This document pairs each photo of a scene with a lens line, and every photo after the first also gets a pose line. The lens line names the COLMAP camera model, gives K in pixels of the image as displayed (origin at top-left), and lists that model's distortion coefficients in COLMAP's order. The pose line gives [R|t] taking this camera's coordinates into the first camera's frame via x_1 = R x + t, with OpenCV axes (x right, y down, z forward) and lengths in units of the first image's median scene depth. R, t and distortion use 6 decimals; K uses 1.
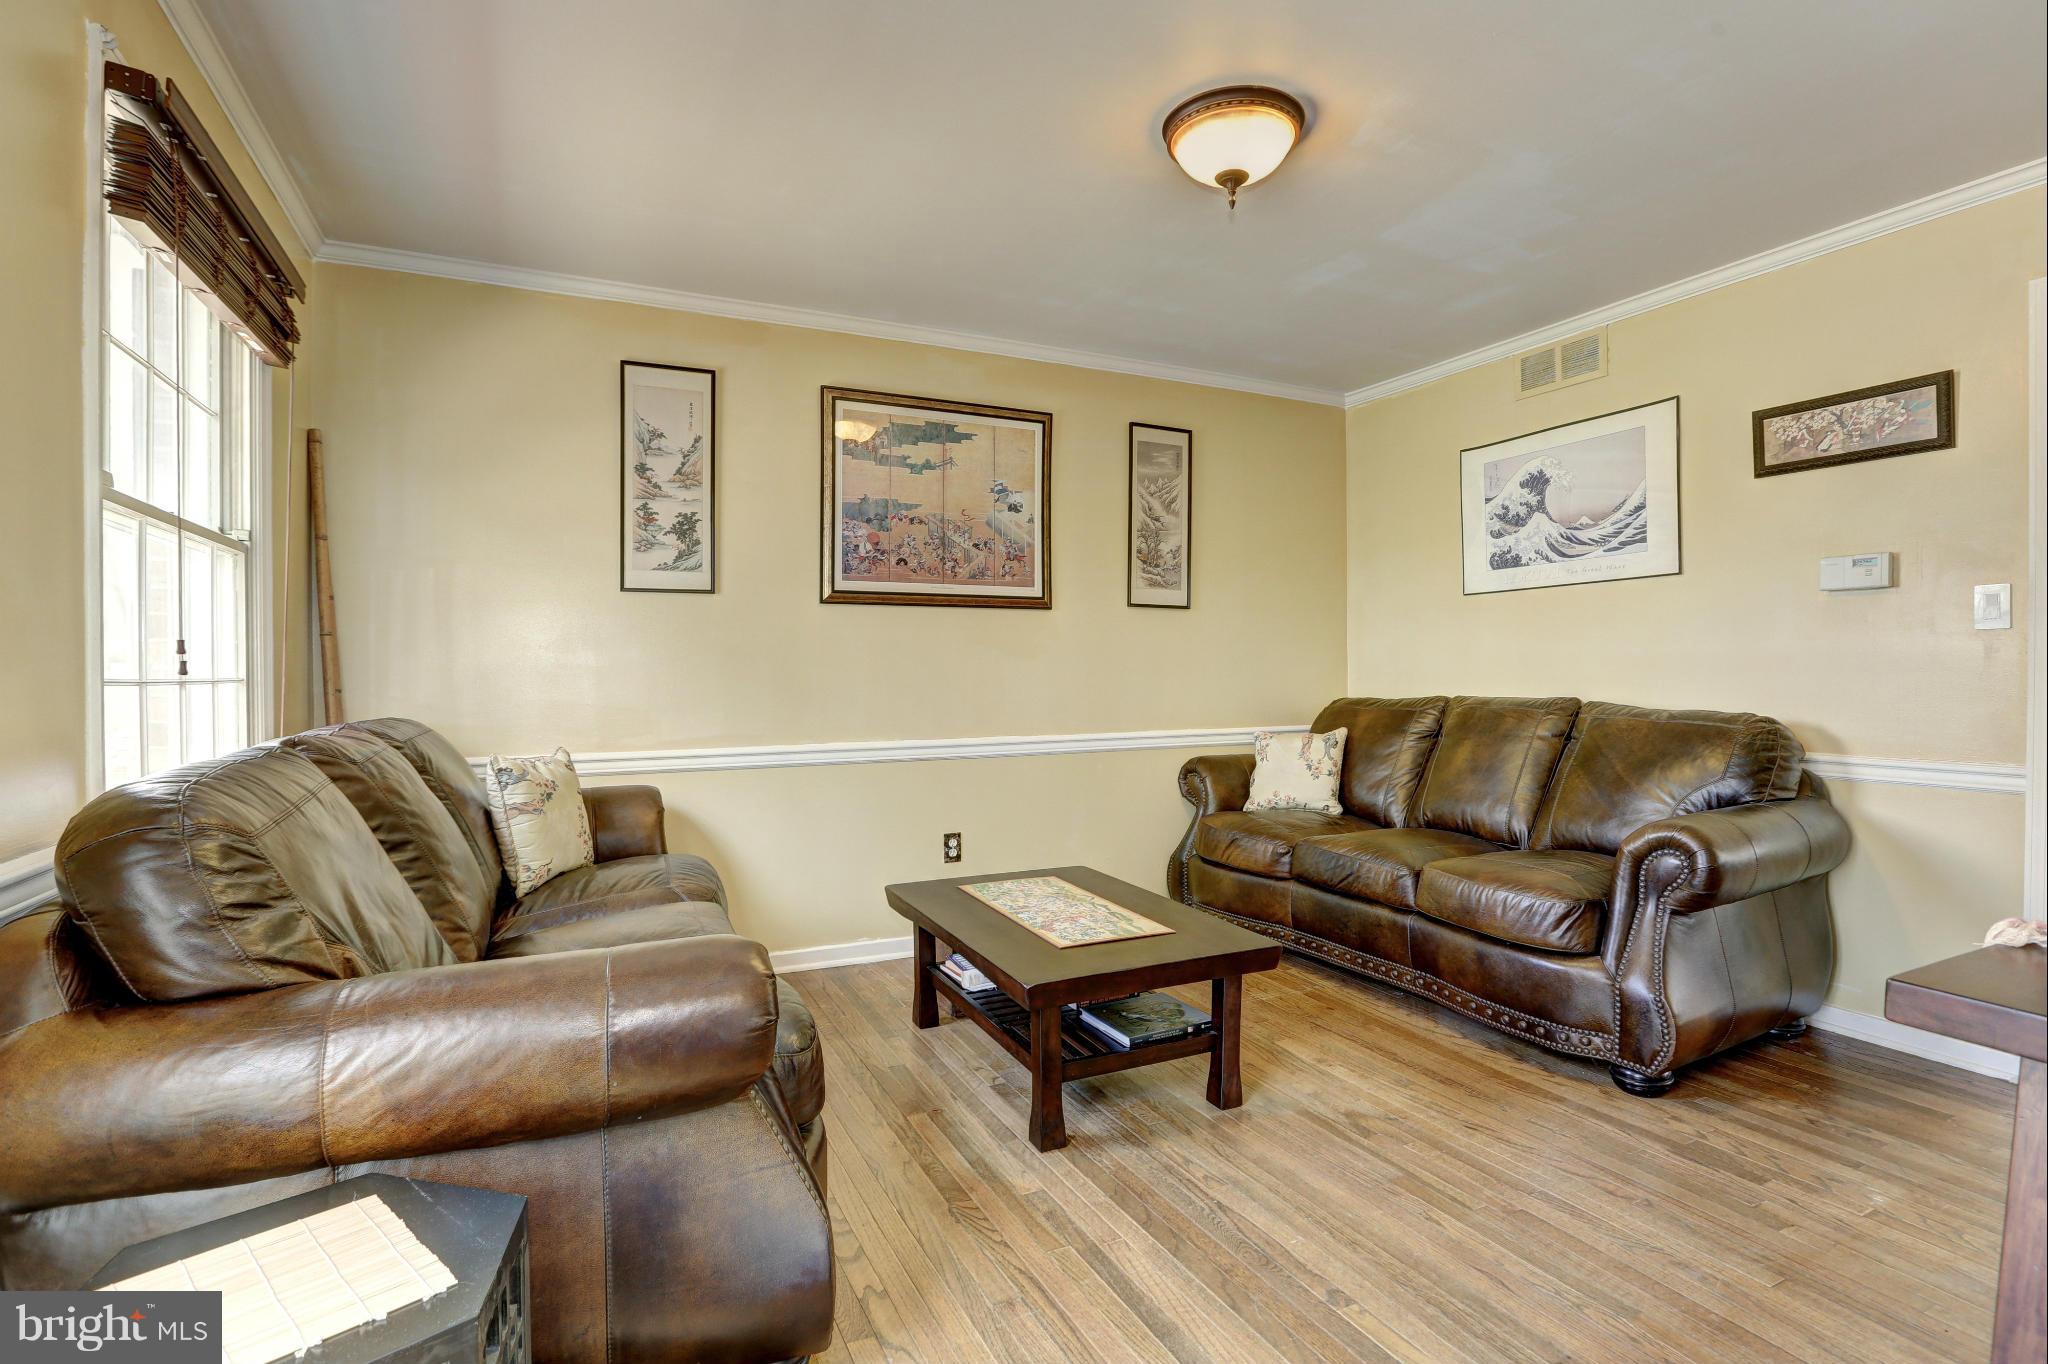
lens RADIAL K [[995.2, 0, 1024.7], [0, 995.2, 685.6], [0, 0, 1]] dist [-0.049417, 0.002313]
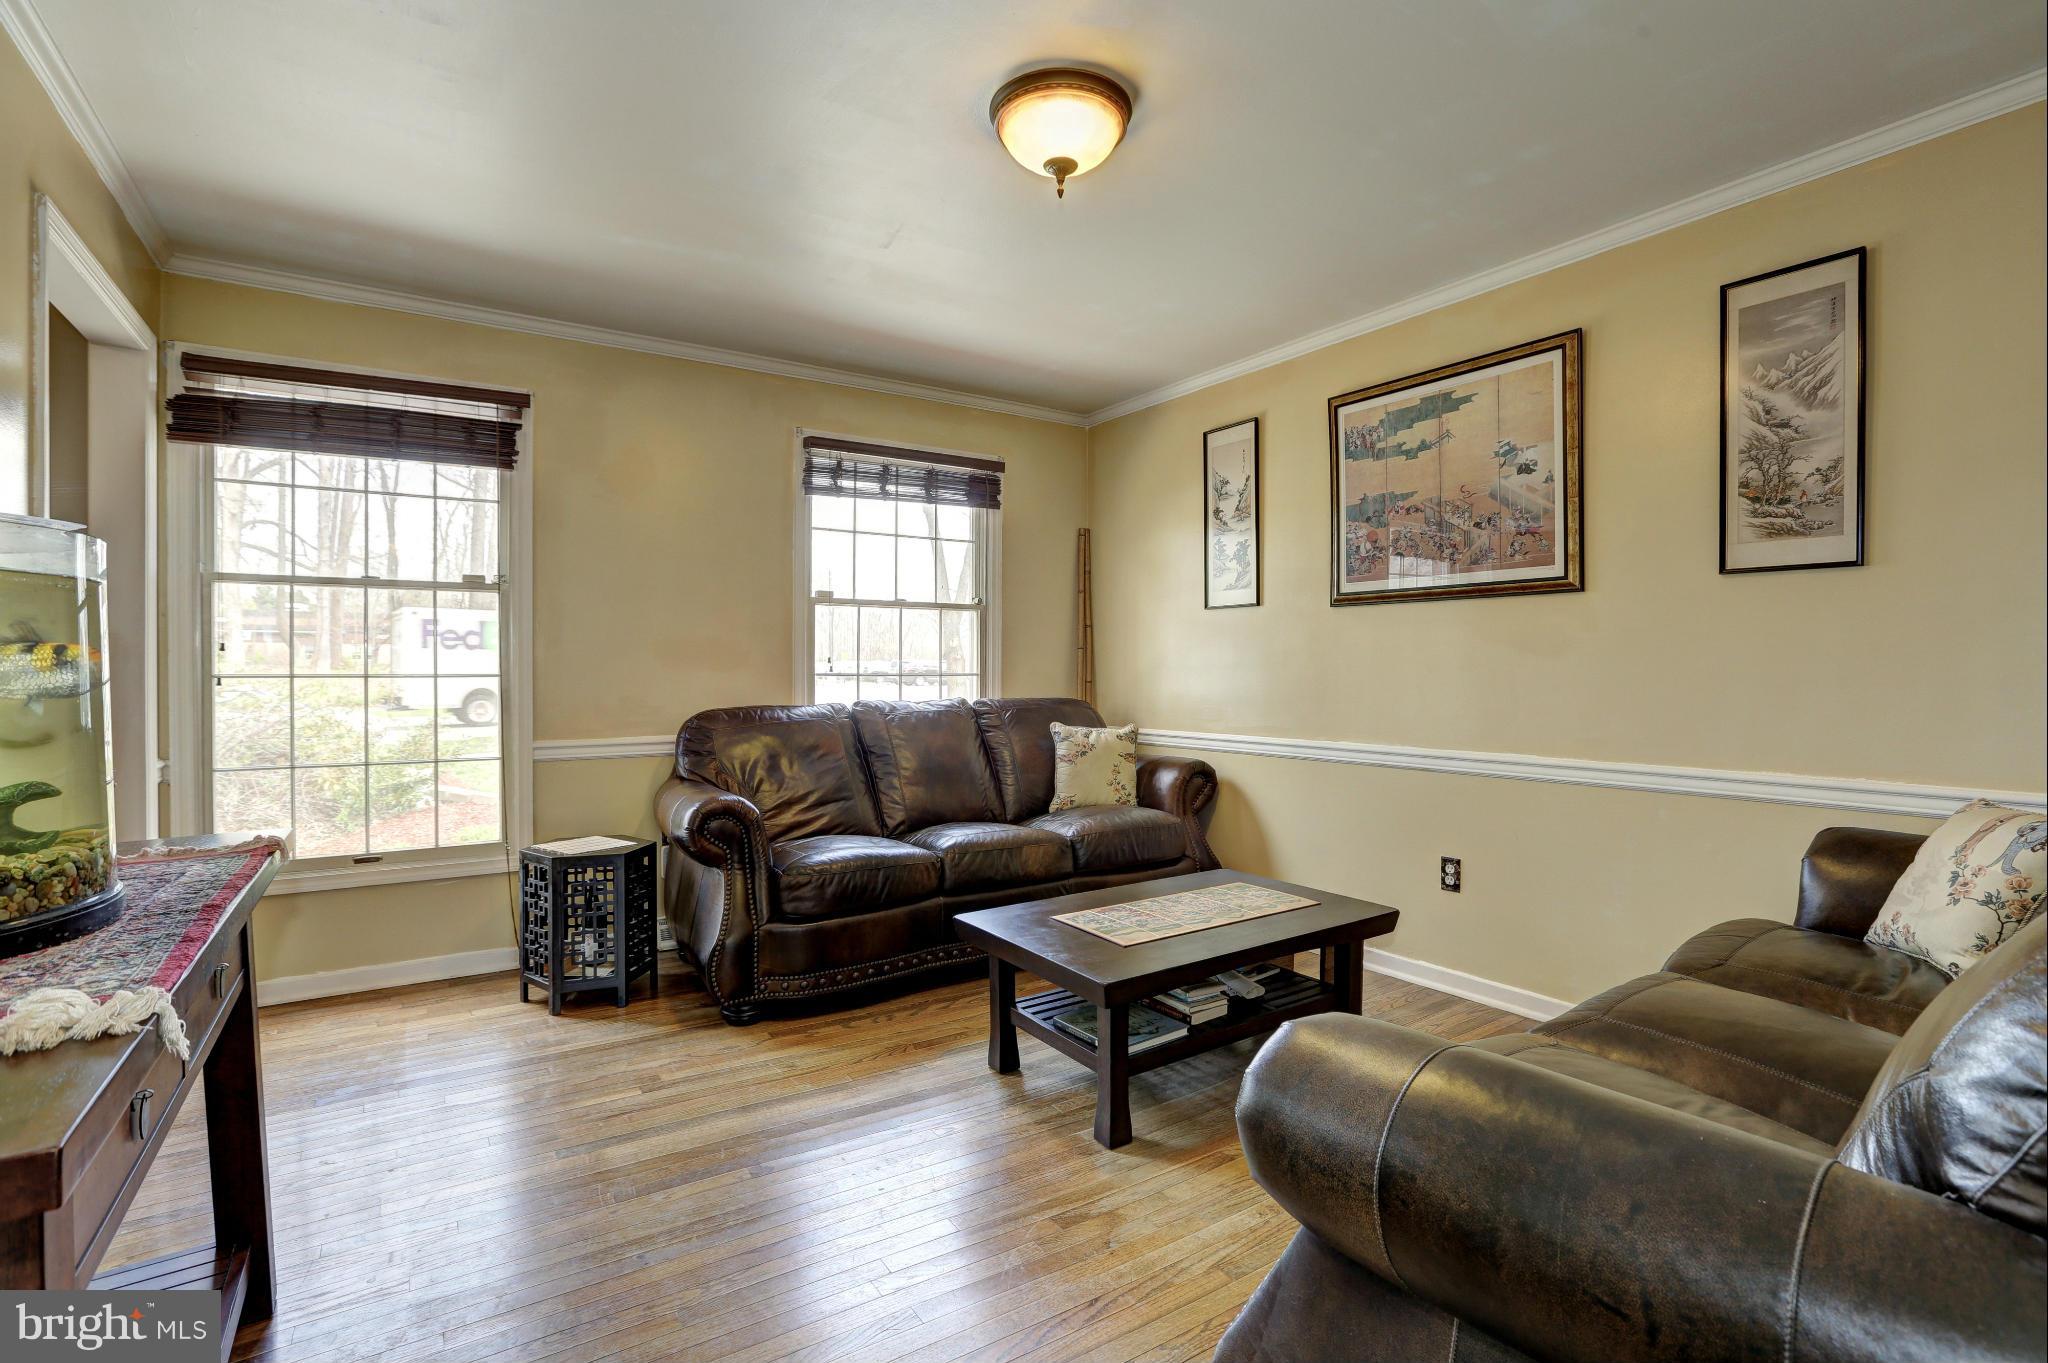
lens RADIAL K [[947.8, 0, 1025.5], [0, 947.8, 673.6], [0, 0, 1]] dist [-0.036986, 0.006044]
pose [[0.127439, 0.012373, -0.991769, 0.699529], [-0.013058, 0.999856, 0.010796, -0.017915], [0.991760, 0.011574, 0.127582, 0.521979]]
